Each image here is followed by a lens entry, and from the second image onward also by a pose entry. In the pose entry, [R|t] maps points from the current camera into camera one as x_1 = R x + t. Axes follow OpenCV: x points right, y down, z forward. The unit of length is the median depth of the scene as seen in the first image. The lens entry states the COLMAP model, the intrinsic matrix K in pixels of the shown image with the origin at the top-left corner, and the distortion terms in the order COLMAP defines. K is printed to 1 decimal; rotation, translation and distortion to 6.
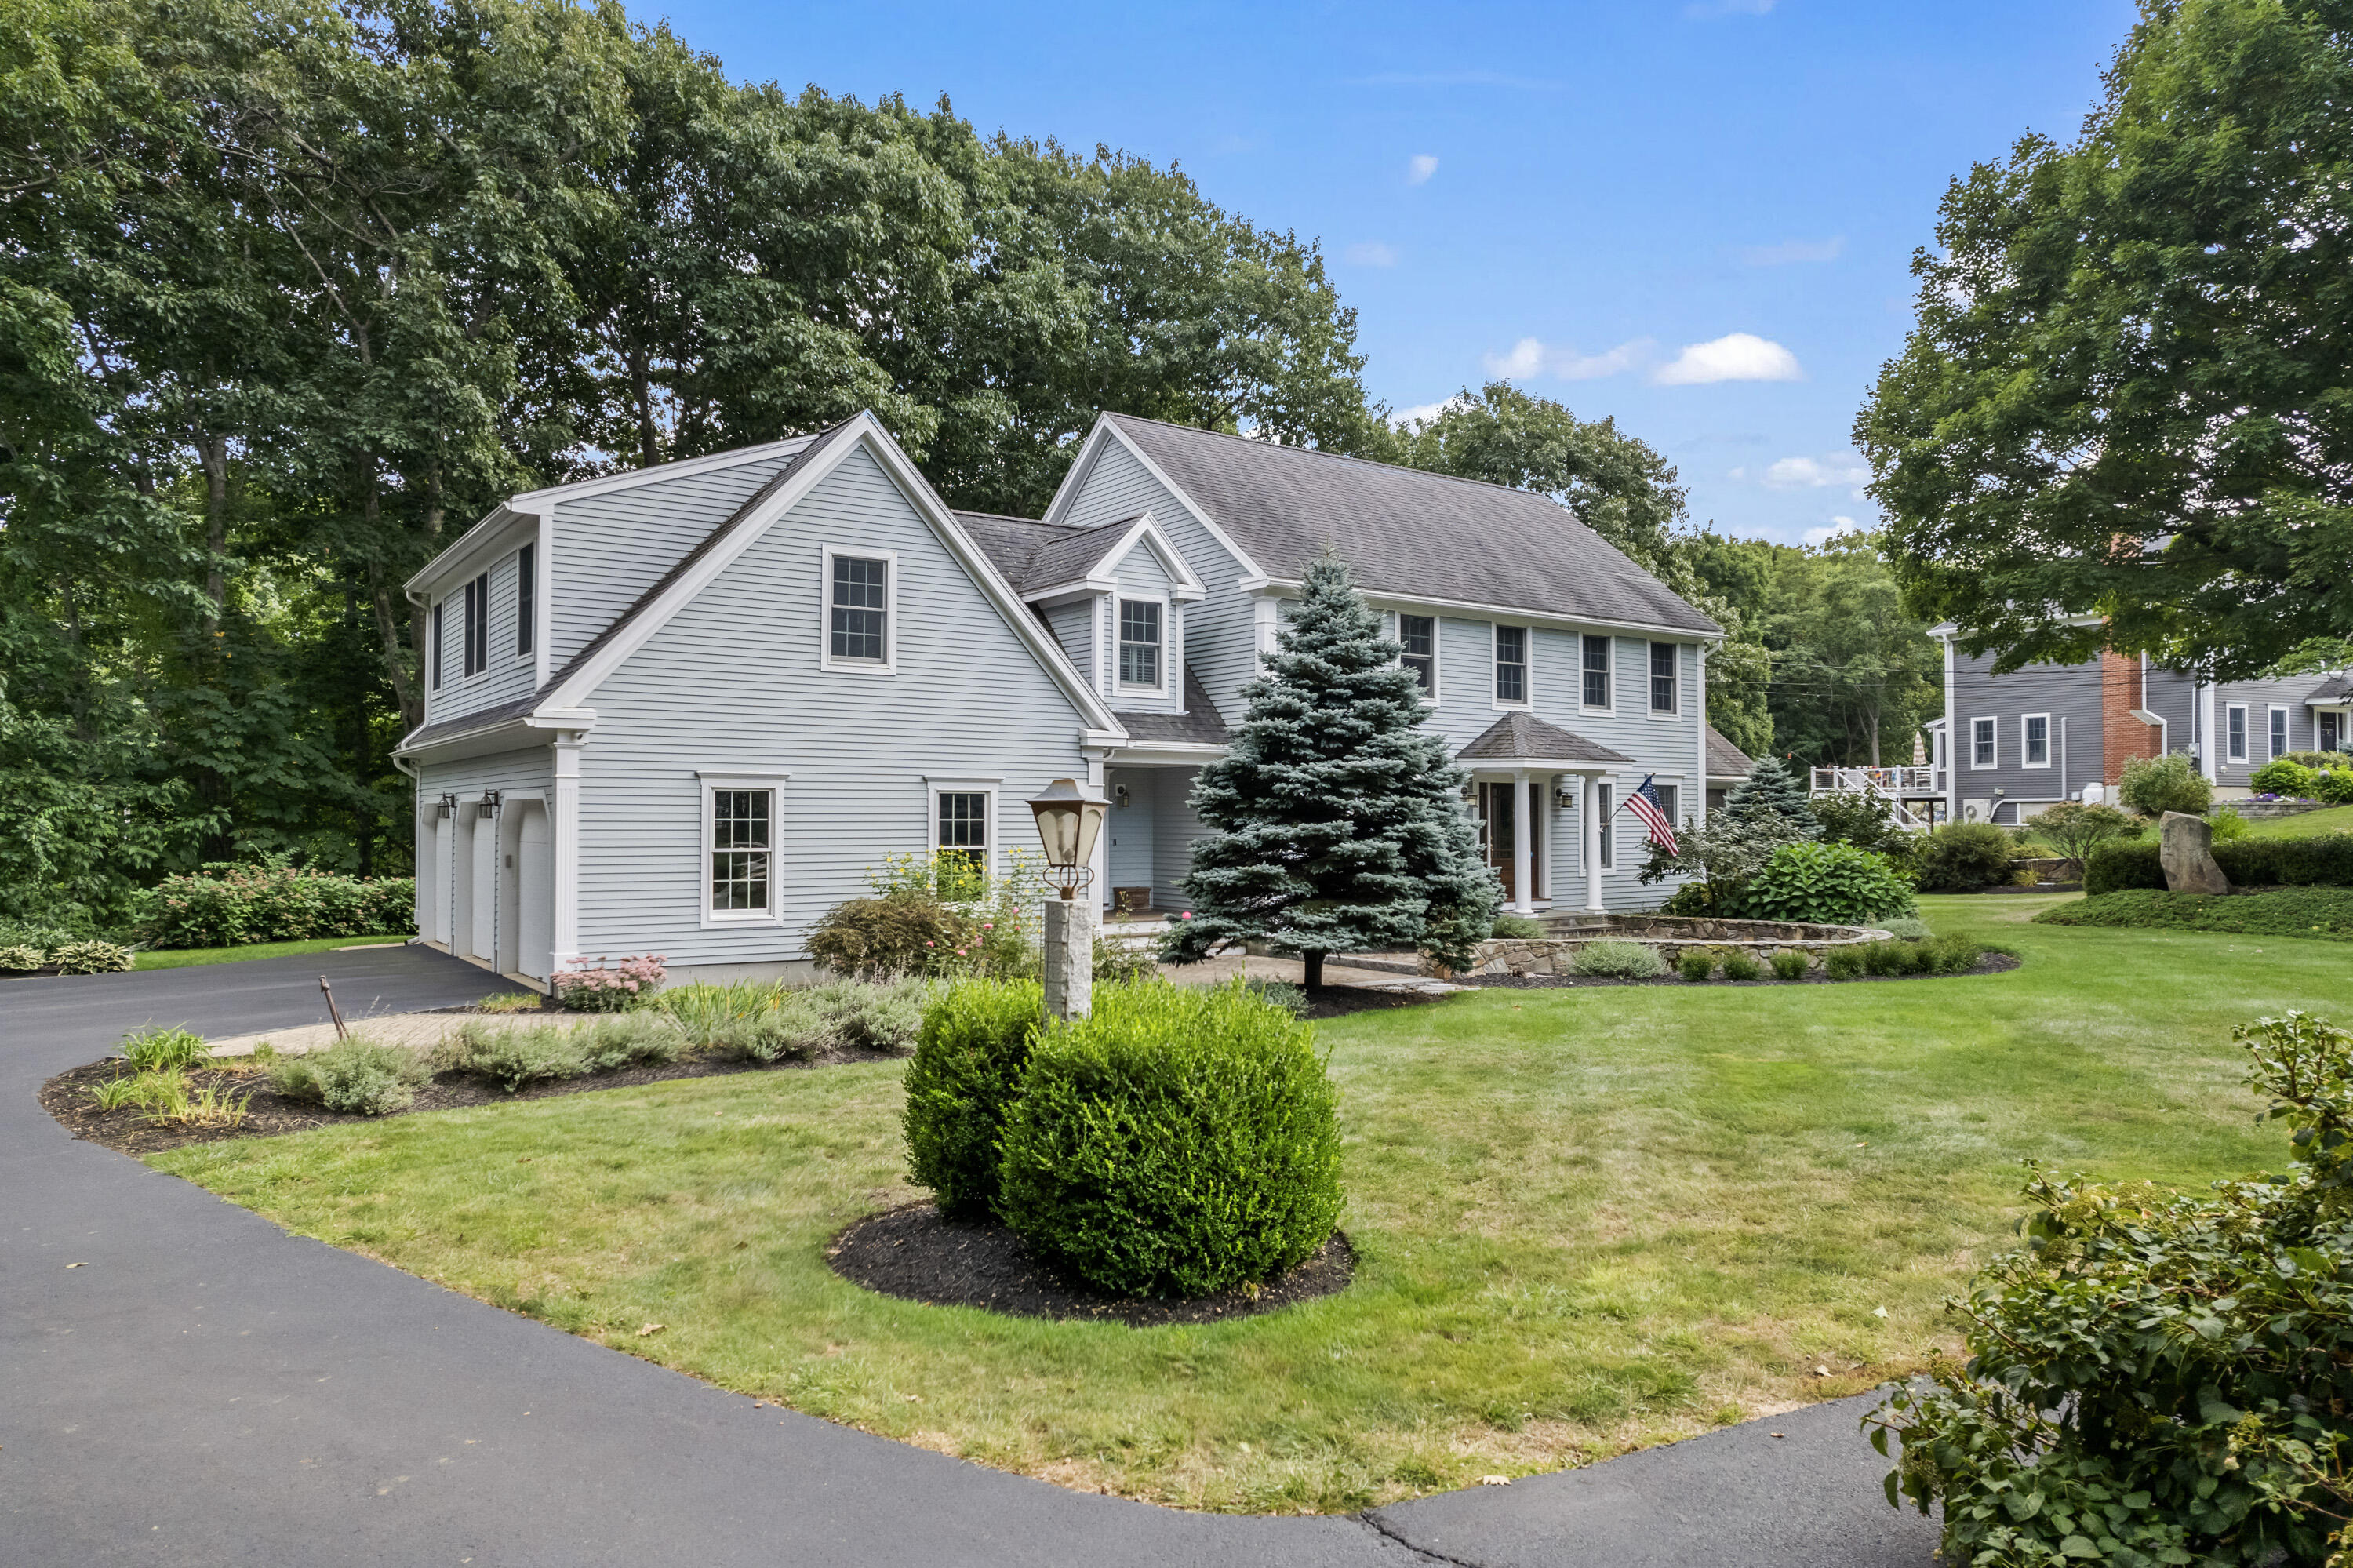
lens RADIAL K [[1515.7, 0, 1157.3], [0, 1515.7, 782.5], [0, 0, 1]] dist [-0.044291, 0.026388]
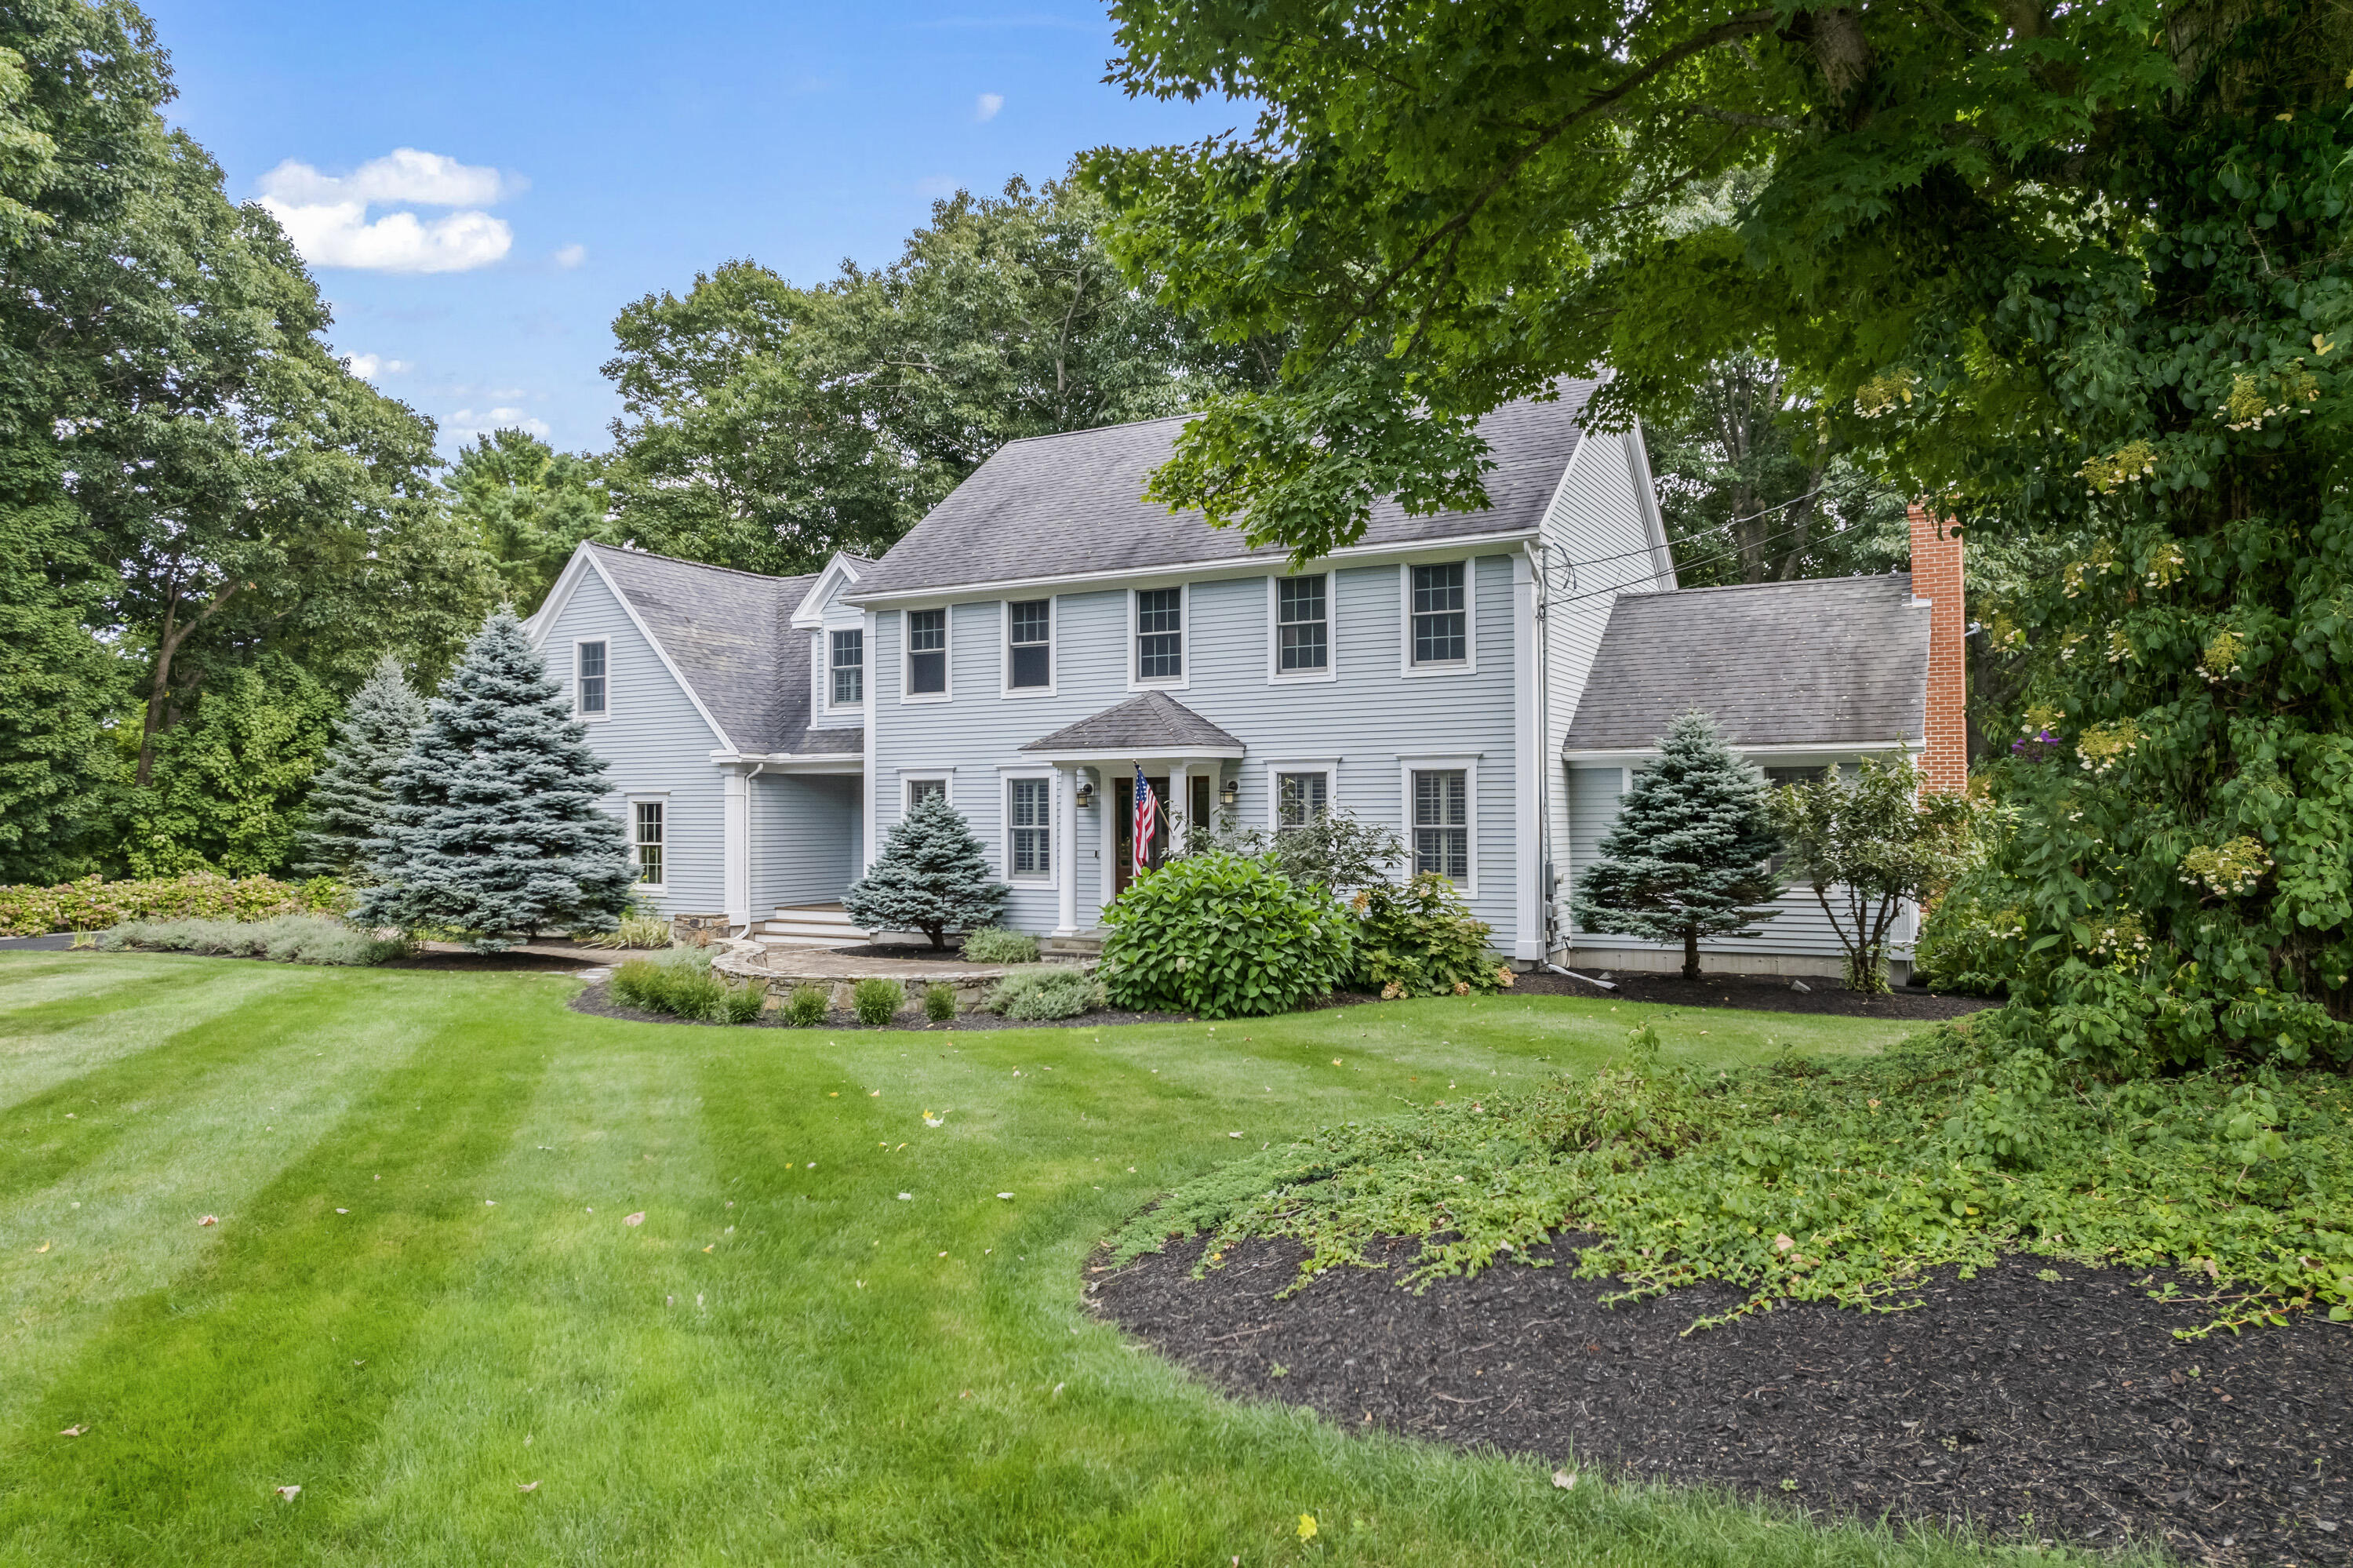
lens RADIAL K [[1515.7, 0, 1174.8], [0, 1515.7, 789.7], [0, 0, 1]] dist [-0.044291, 0.026388]
pose [[0.435877, -0.026292, -0.899622, 1.279172], [0.021850, 0.999588, -0.018627, 0.030217], [0.899741, -0.011537, 0.436272, 0.834847]]
